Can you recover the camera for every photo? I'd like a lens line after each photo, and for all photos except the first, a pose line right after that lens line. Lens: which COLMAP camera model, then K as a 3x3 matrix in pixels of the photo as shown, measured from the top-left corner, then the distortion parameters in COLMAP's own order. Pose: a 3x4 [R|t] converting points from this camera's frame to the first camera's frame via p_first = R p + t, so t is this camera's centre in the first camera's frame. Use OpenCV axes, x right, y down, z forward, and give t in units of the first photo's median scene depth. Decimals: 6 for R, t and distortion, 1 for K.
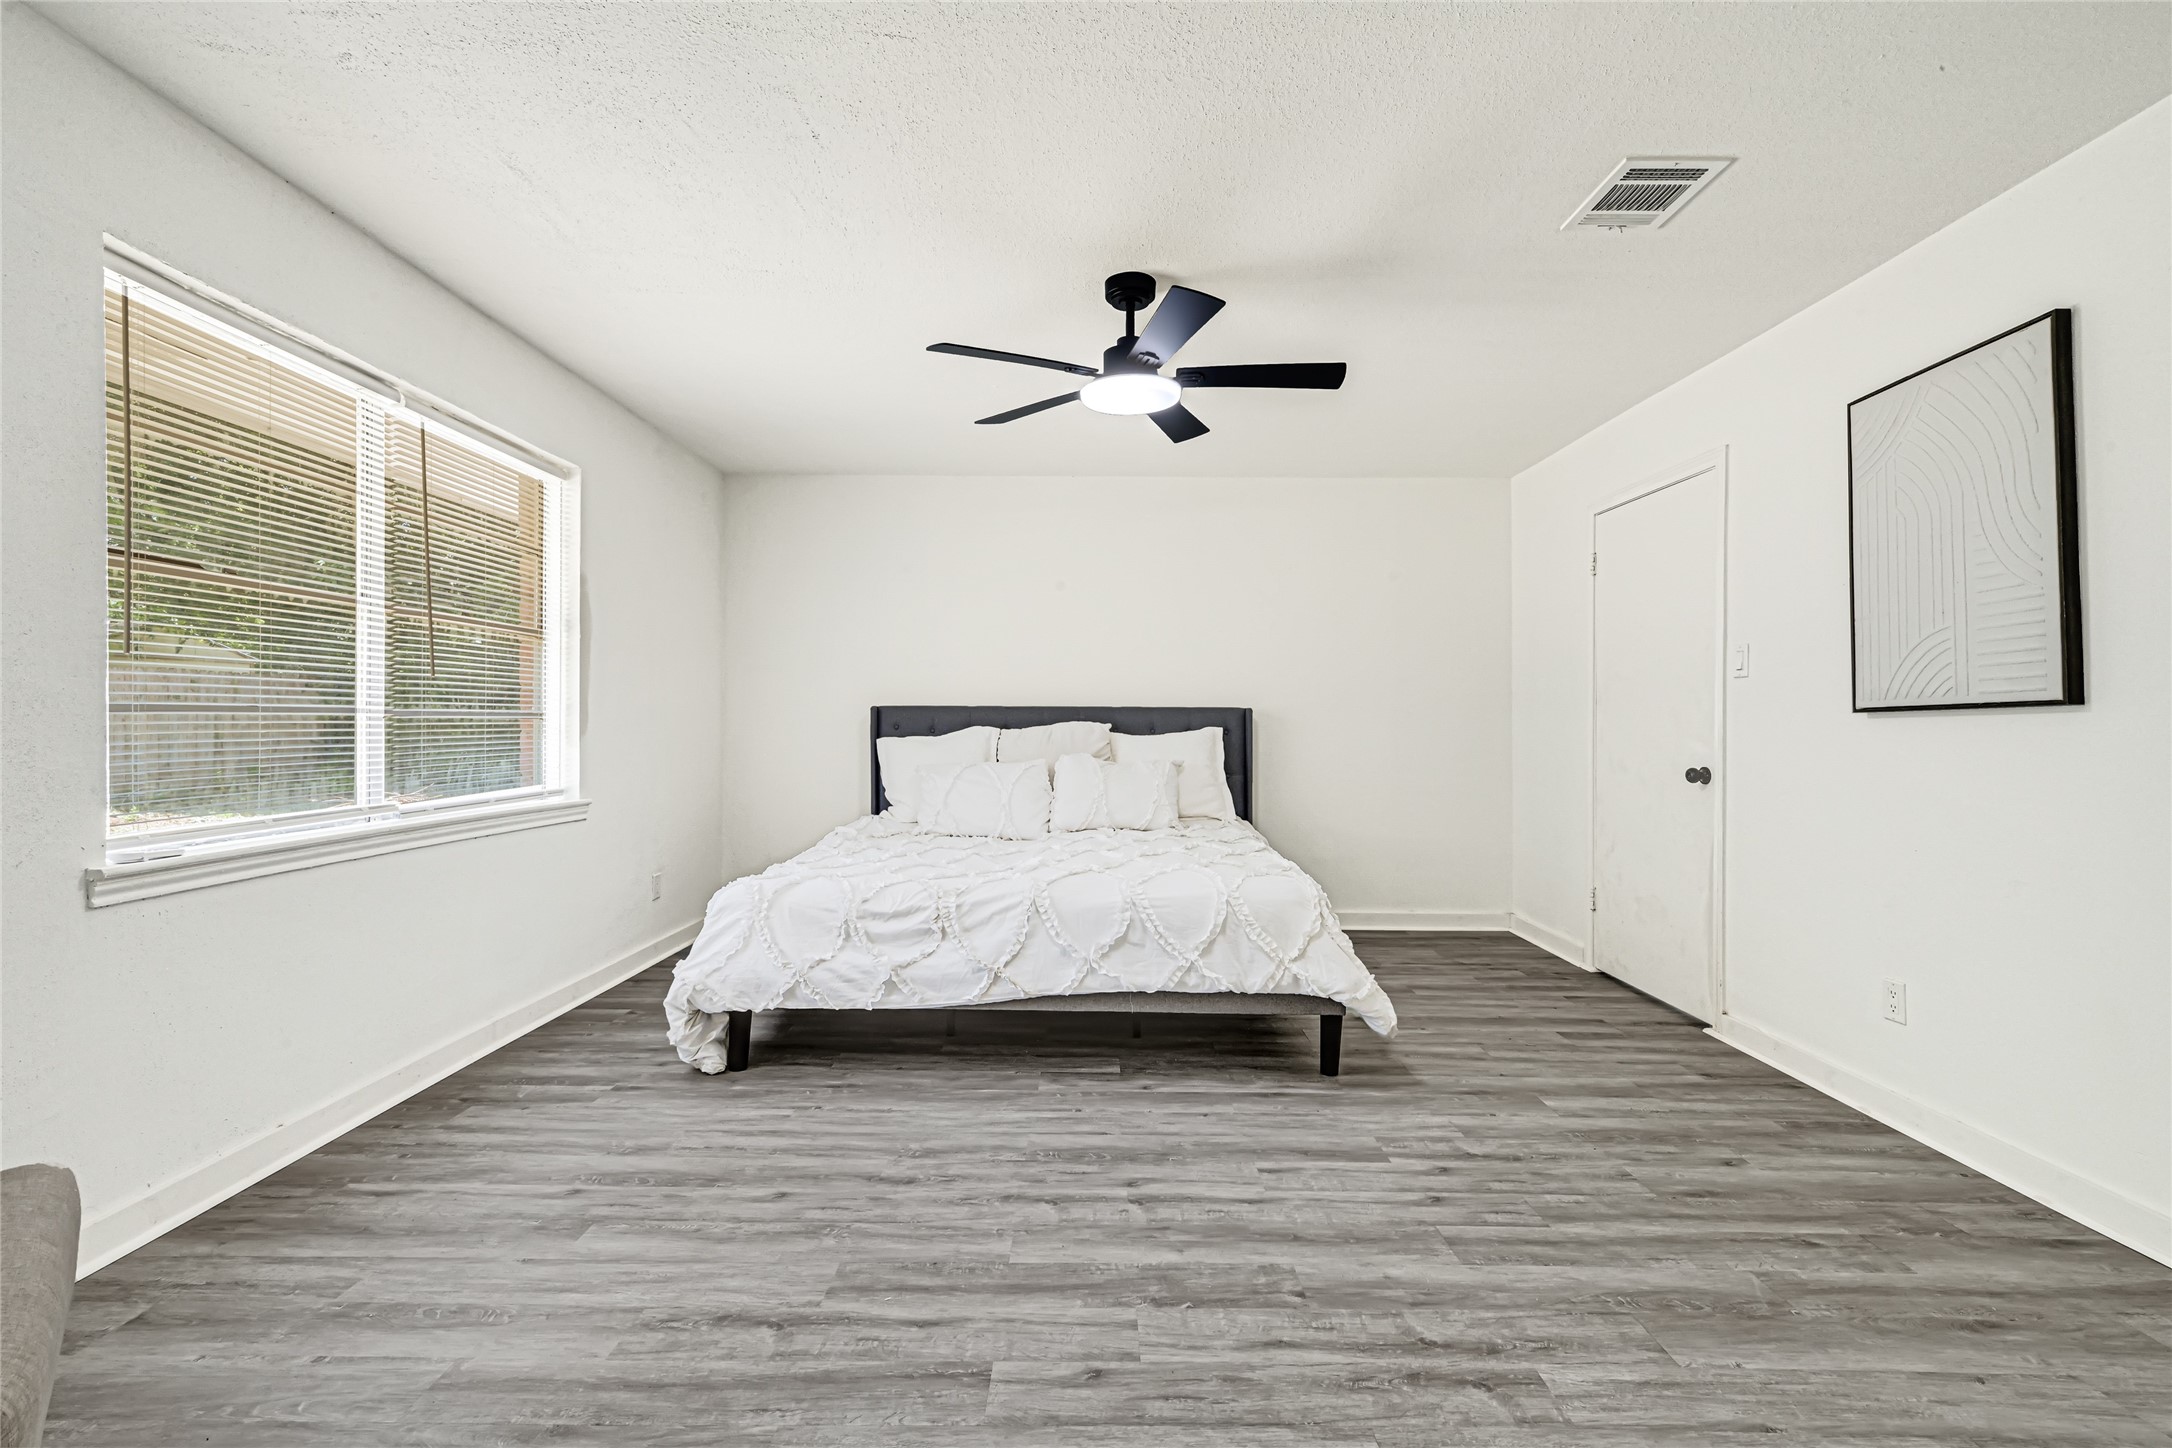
lens RADIAL K [[874.4, 0, 1090.7], [0, 874.4, 723.6], [0, 0, 1]] dist [-0.001072, 0.000351]
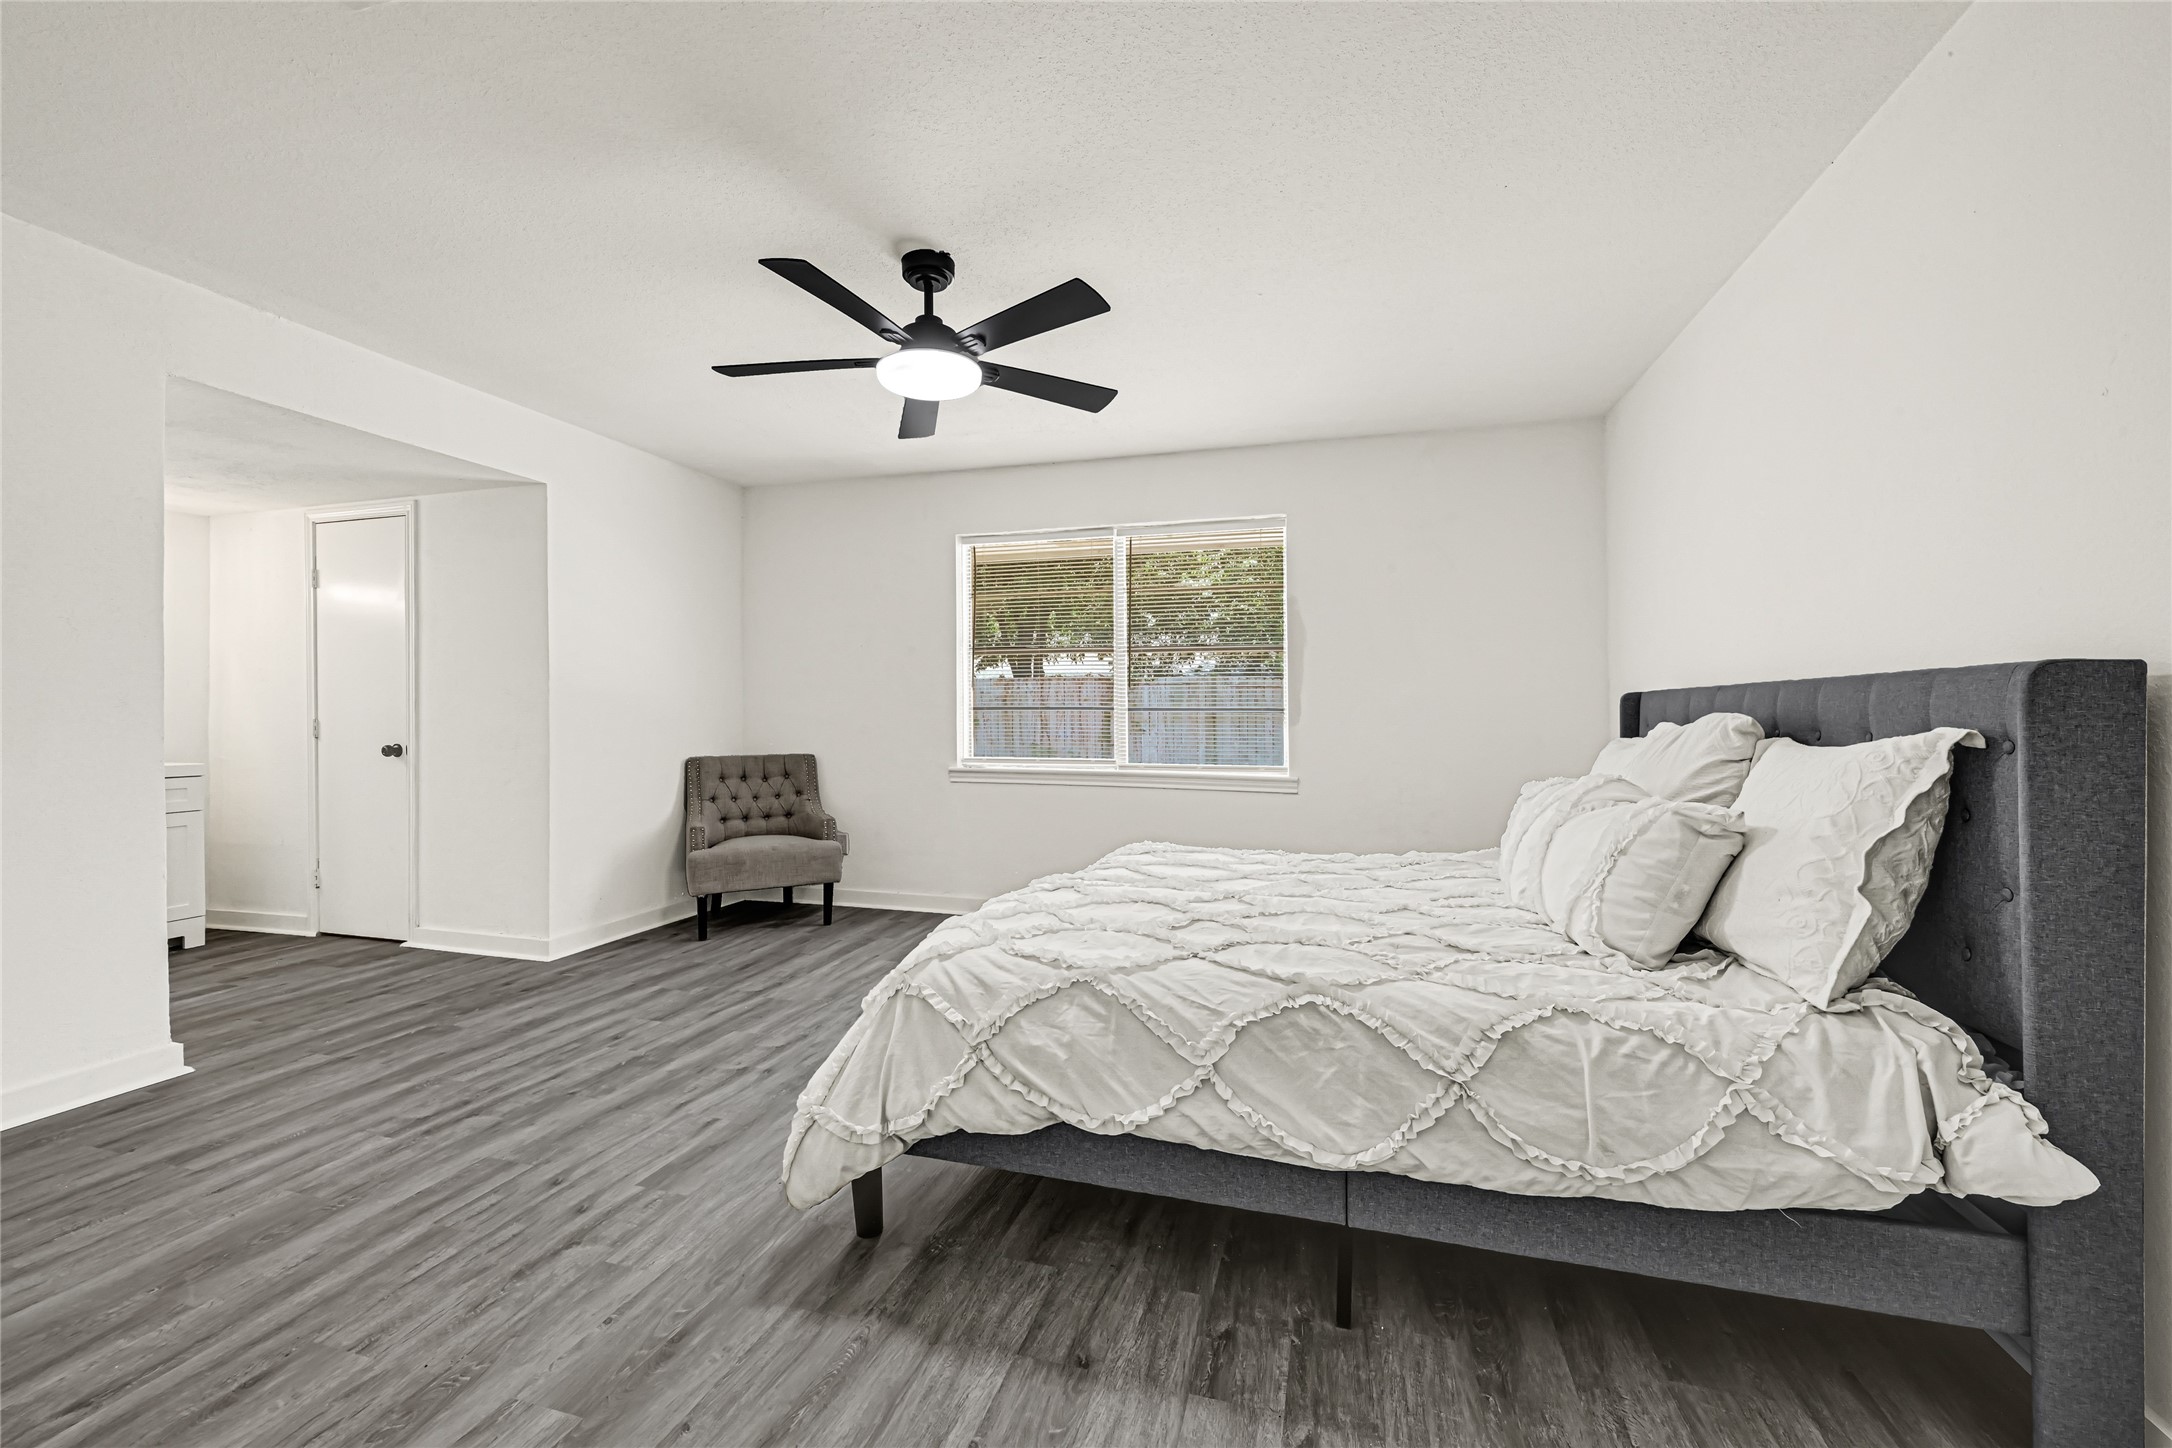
lens RADIAL K [[874.4, 0, 1090.7], [0, 874.4, 723.6], [0, 0, 1]] dist [-0.001072, 0.000351]
pose [[-0.241611, 0.004650, -0.970362, 1.262388], [-0.002532, 0.999982, 0.005423, 0.010545], [0.970370, 0.003767, -0.241594, 1.902185]]
